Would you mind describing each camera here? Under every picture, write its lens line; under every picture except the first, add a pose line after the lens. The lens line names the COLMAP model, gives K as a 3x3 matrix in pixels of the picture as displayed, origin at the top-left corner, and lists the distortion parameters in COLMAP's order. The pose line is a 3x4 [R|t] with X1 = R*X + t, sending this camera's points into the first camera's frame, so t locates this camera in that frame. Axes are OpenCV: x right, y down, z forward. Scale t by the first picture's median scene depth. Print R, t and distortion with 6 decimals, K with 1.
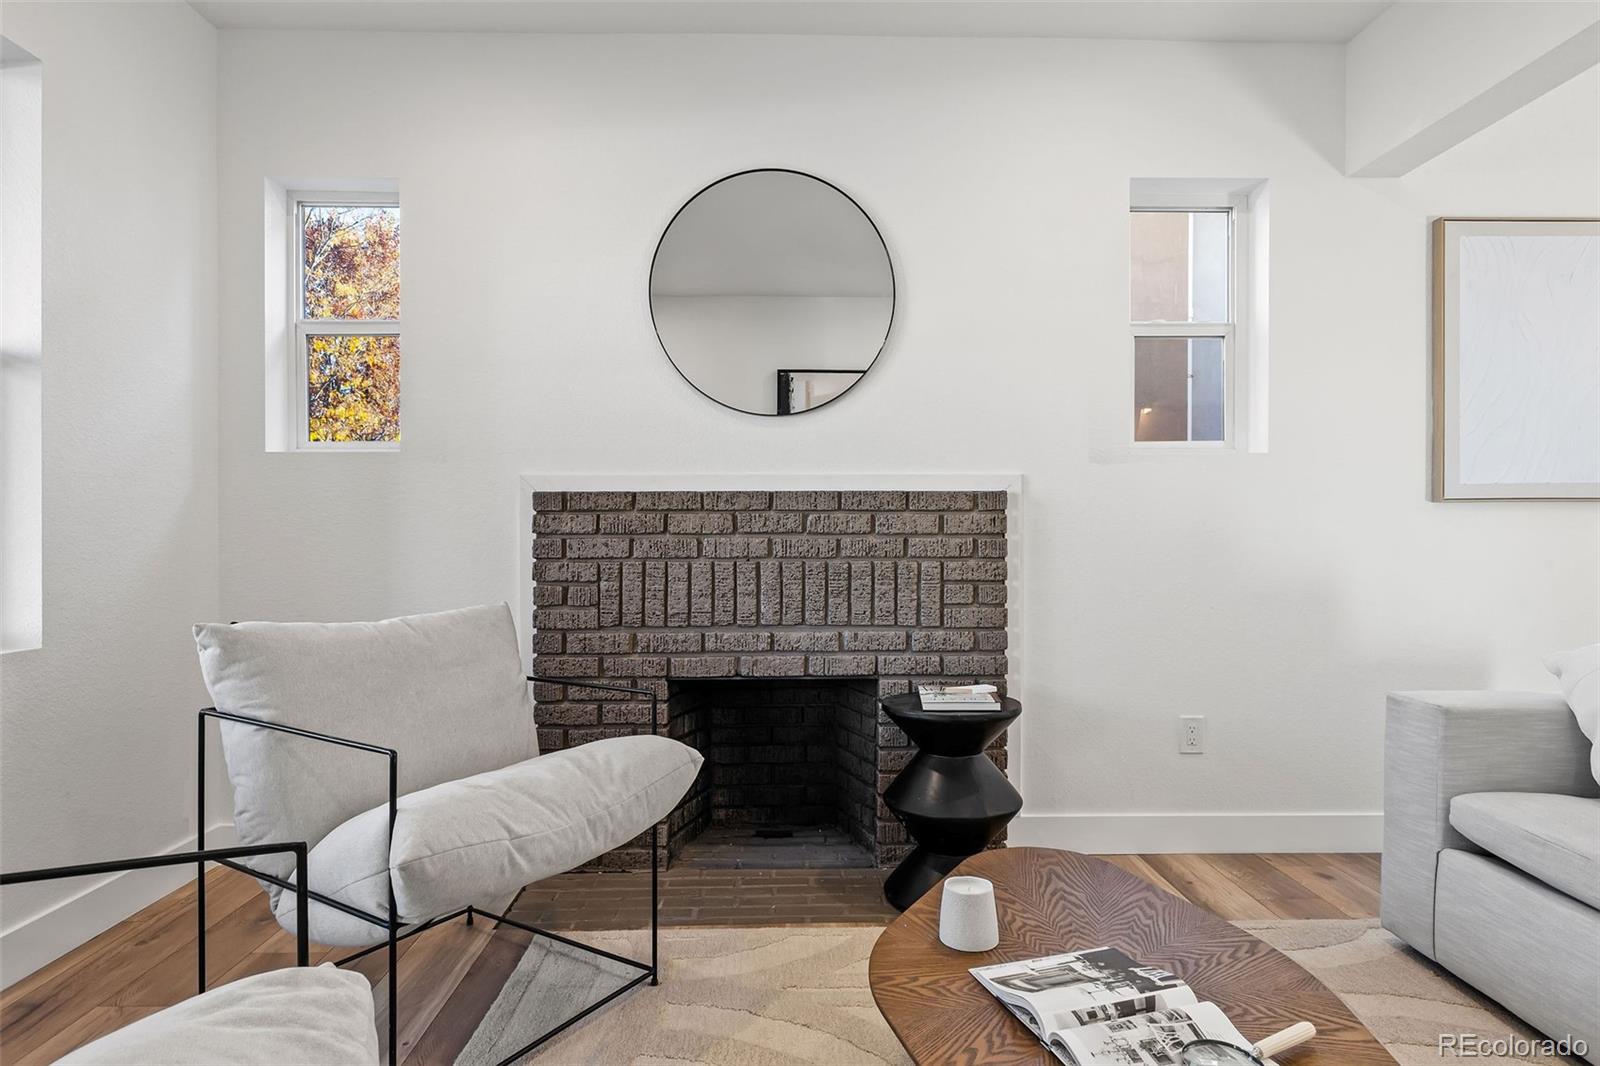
lens RADIAL K [[889.4, 0, 800.0], [0, 889.4, 533.0], [0, 0, 1]] dist [-0.002316, -0.000744]
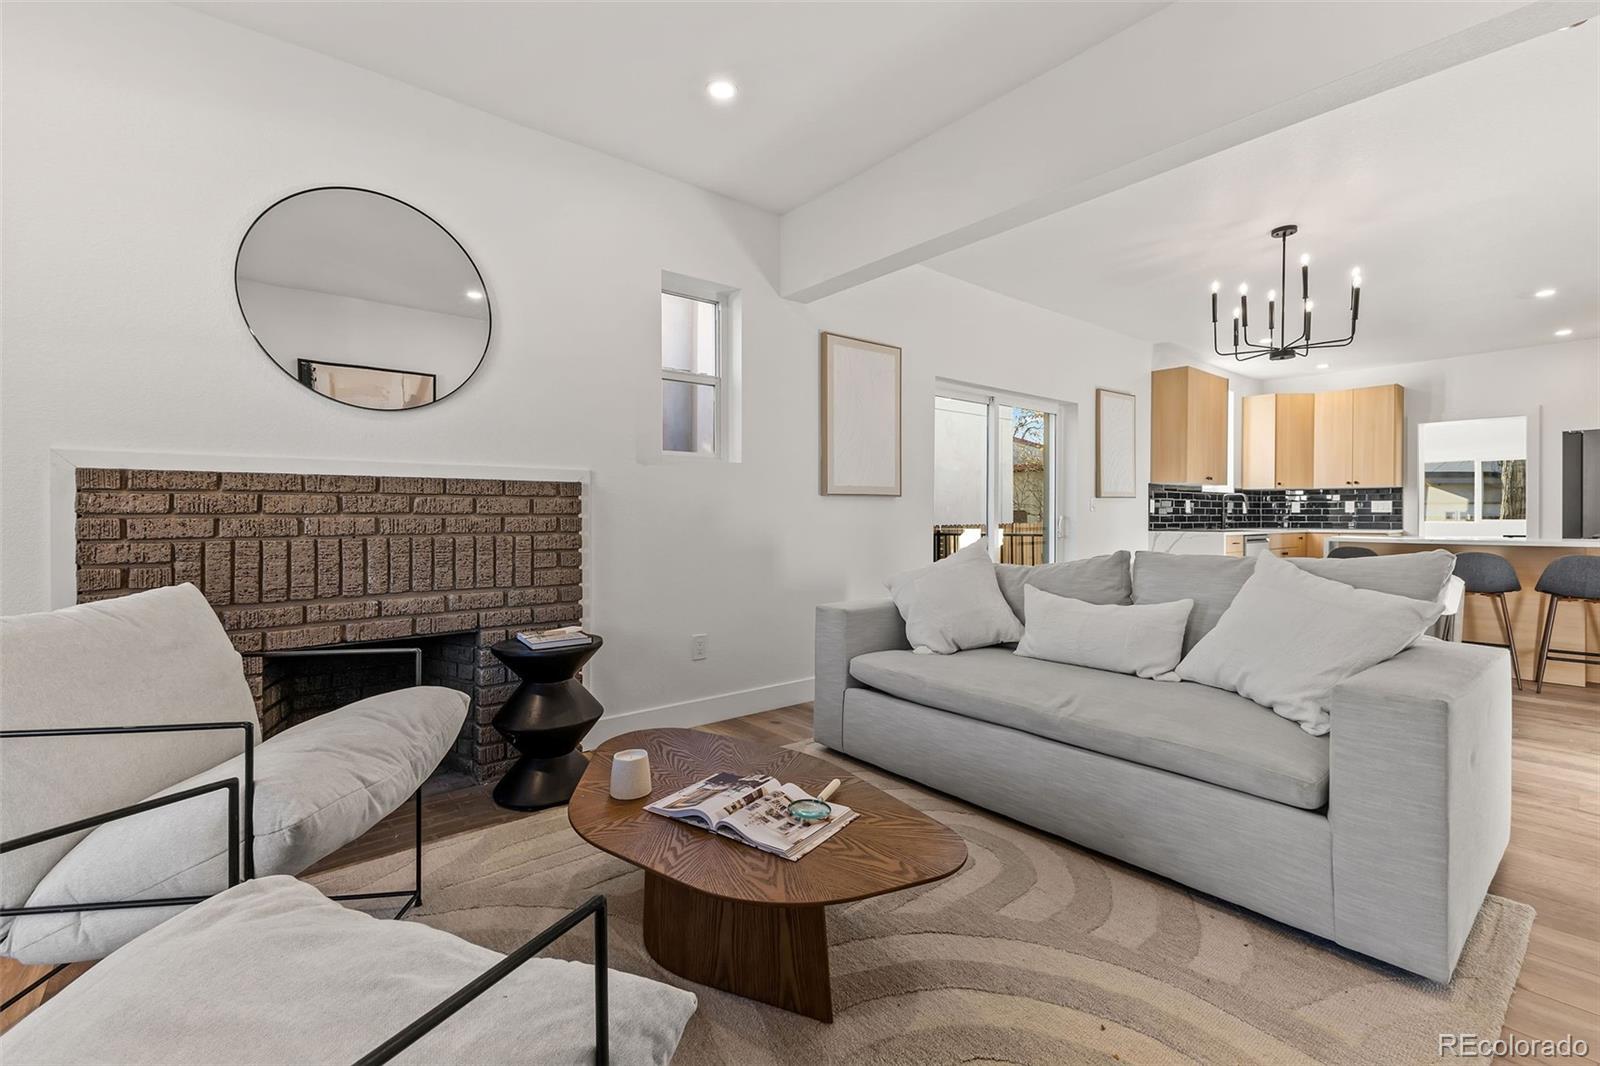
lens RADIAL K [[701.9, 0, 798.0], [0, 701.9, 515.8], [0, 0, 1]] dist [0.001708, -0.000023]
pose [[0.781542, -0.000487, 0.623853, -0.173682], [-0.000012, 1.000000, 0.000795, 0.002868], [-0.623853, -0.000629, 0.781542, -0.036650]]
